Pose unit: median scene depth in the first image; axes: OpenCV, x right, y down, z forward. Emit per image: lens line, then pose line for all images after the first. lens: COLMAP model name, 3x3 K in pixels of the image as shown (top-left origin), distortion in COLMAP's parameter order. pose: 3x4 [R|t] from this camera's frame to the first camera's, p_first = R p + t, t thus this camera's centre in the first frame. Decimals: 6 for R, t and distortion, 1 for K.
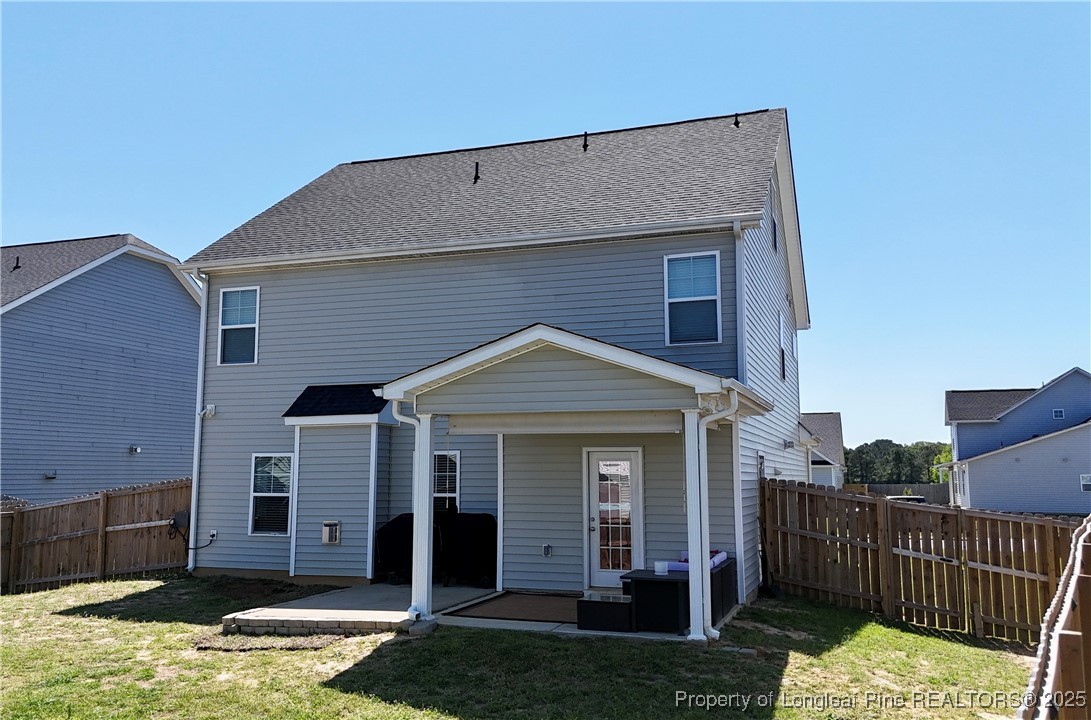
lens RADIAL K [[946.1, 0, 540.1], [0, 946.1, 359.4], [0, 0, 1]] dist [0.030672, 0.000472]
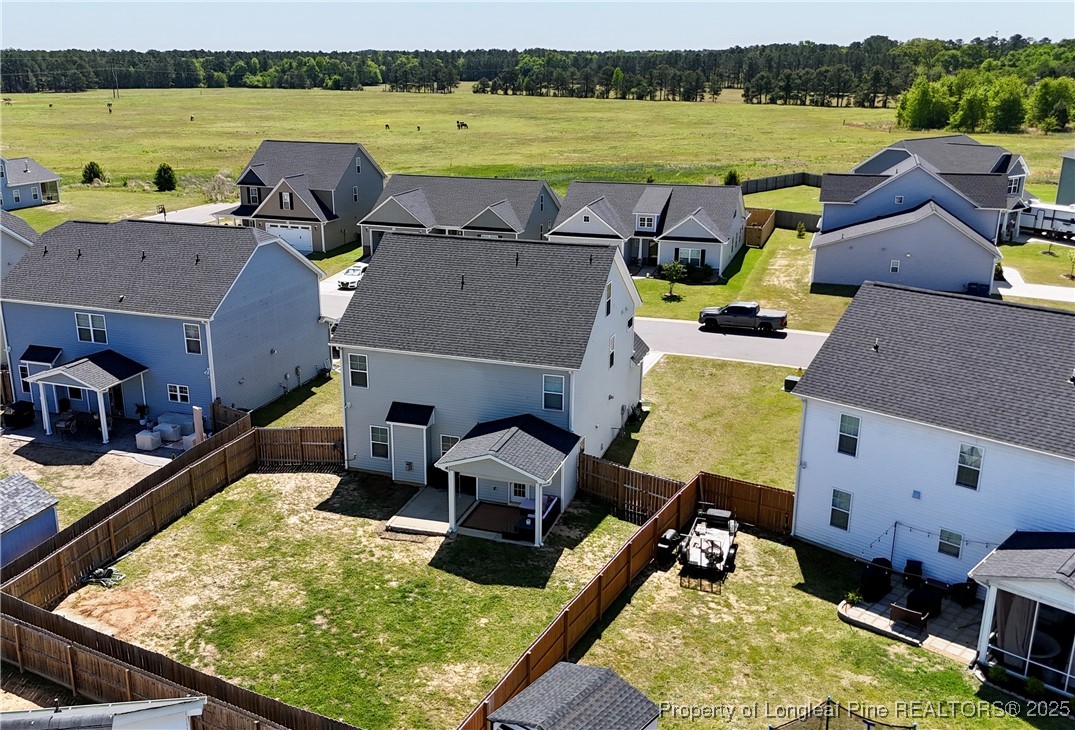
lens RADIAL K [[978.4, 0, 534.3], [0, 978.4, 362.9], [0, 0, 1]] dist [0.007169, 0.000000]
pose [[0.999774, 0.002461, 0.021135, 0.051724], [-0.010852, 0.913378, 0.406967, -1.077455], [-0.018303, -0.407104, 0.913198, -1.198327]]
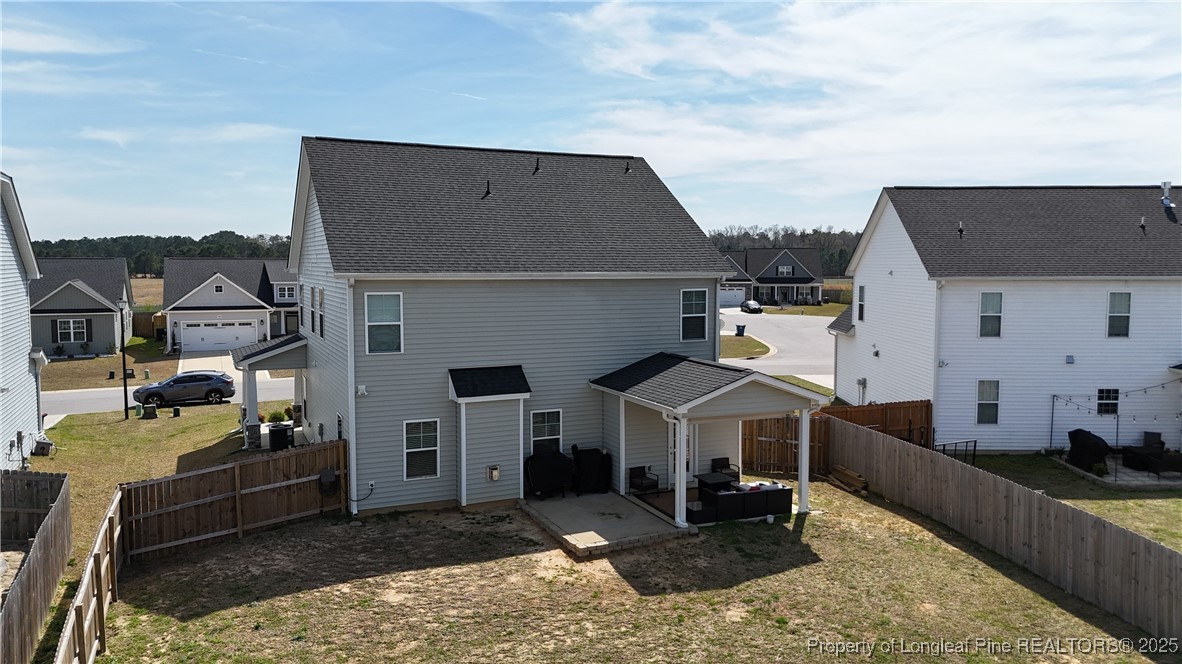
lens RADIAL K [[845.5, 0, 598.4], [0, 845.5, 333.3], [0, 0, 1]] dist [0.019672, 0.001227]
pose [[0.720939, -0.055083, 0.690806, -0.964856], [-0.087551, 0.981609, 0.169640, -0.257678], [-0.687446, -0.182781, 0.702858, 0.007984]]
